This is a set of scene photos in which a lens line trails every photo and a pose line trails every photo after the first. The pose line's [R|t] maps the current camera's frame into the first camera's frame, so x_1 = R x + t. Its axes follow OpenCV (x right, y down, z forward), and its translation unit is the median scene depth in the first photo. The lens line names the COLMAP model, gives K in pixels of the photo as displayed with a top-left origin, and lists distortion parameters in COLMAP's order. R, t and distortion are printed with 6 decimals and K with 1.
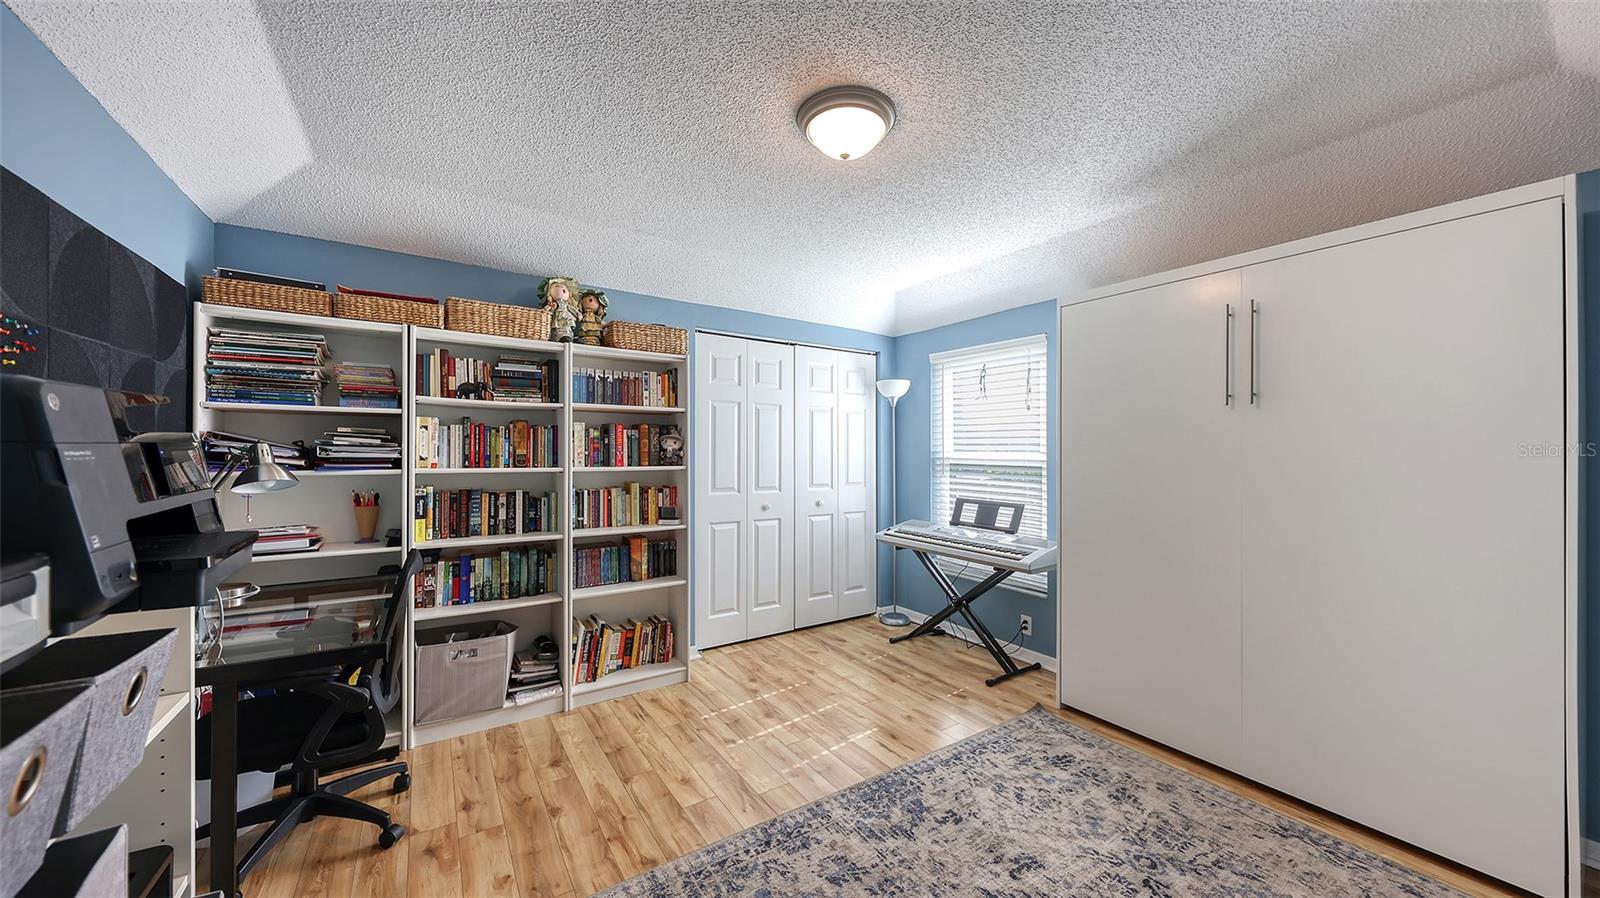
lens RADIAL K [[557.4, 0, 798.0], [0, 557.4, 446.2], [0, 0, 1]] dist [0.009820, -0.000077]
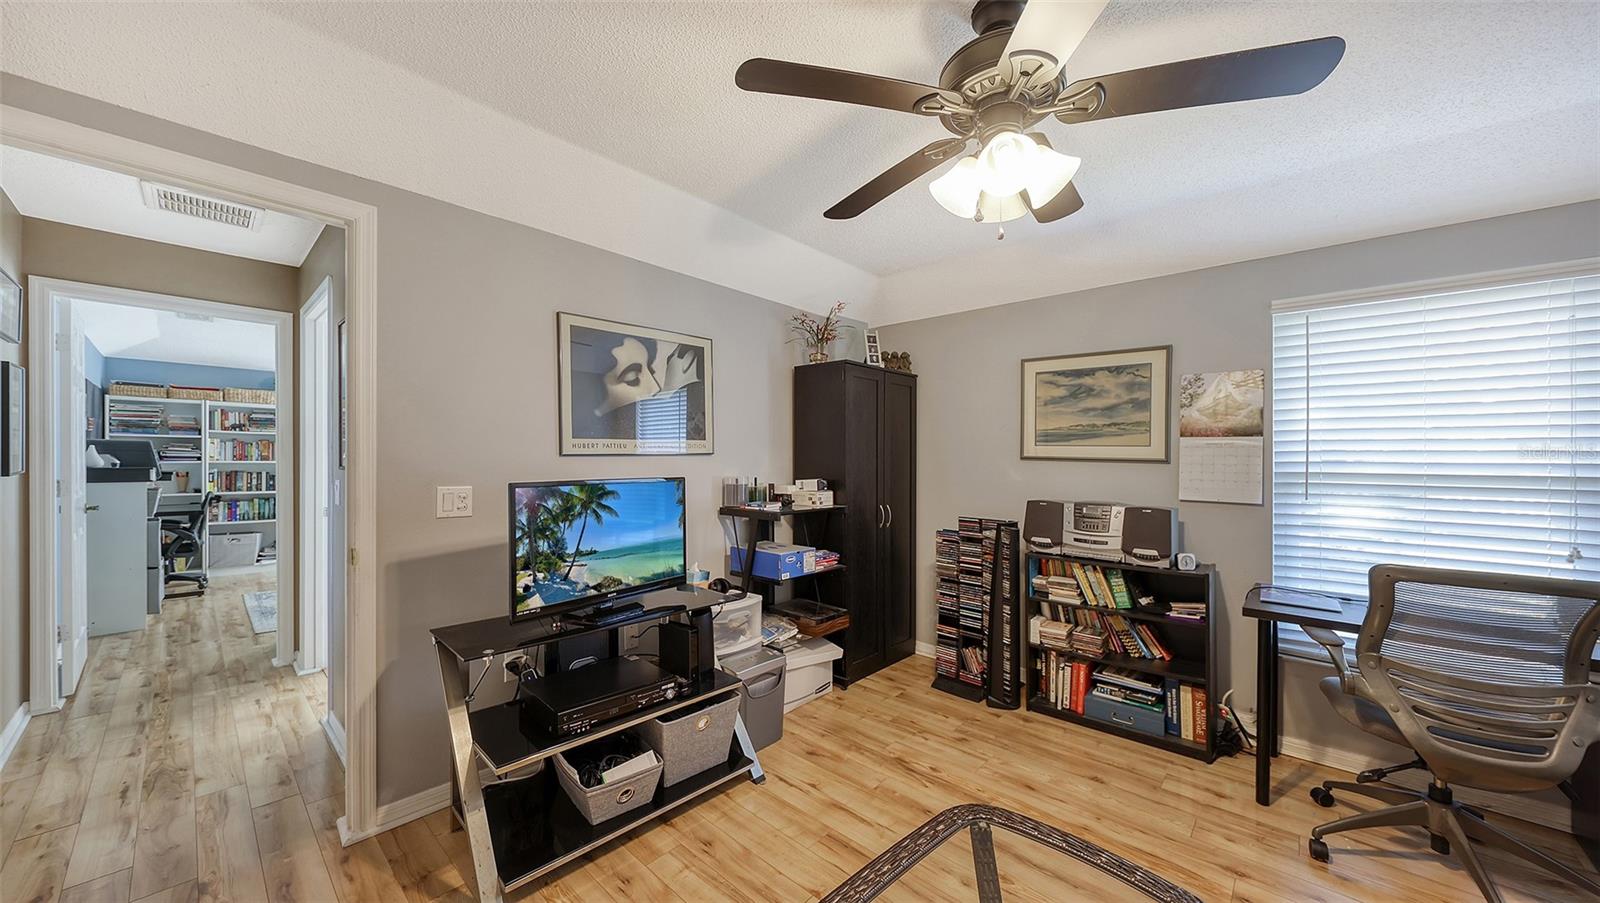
lens RADIAL K [[555.0, 0, 778.2], [0, 555.0, 457.4], [0, 0, 1]] dist [0.013475, 0.000063]
pose [[0.975082, 0.001601, 0.221839, 1.033908], [-0.003163, 0.999973, 0.006683, 0.001779], [-0.221822, -0.007219, 0.975060, -1.684048]]
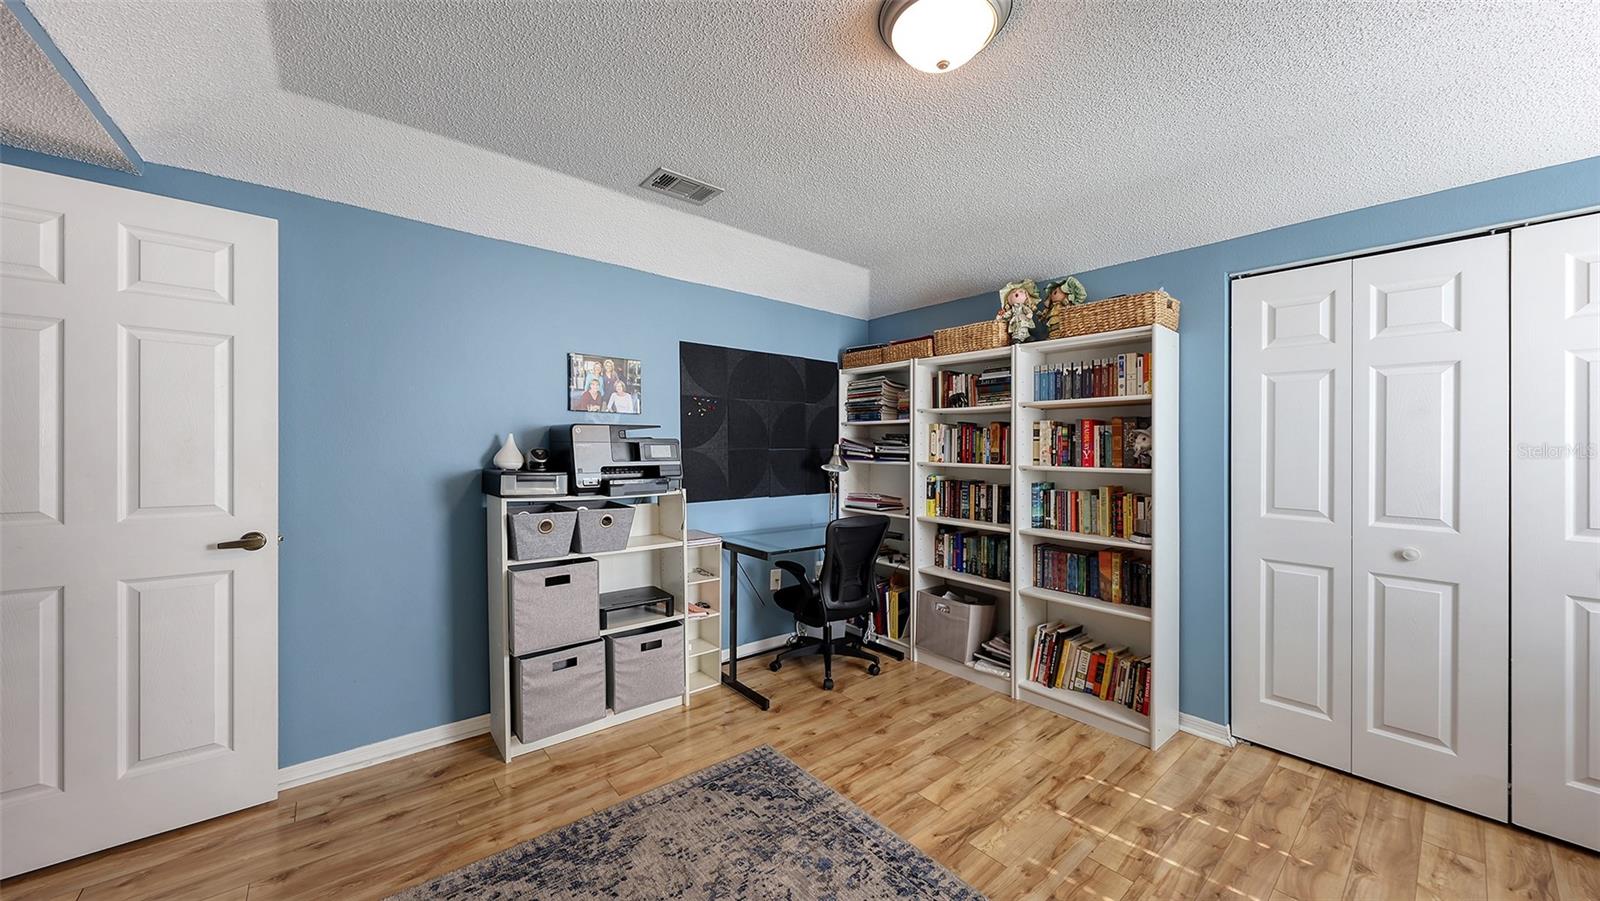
lens RADIAL K [[554.2, 0, 805.4], [0, 554.2, 457.3], [0, 0, 1]] dist [-0.000432, -0.000058]
pose [[0.114139, 0.009657, -0.993418, 0.583377], [-0.002179, 0.999953, 0.009470, 0.015326], [0.993462, 0.001084, 0.114154, 0.511144]]
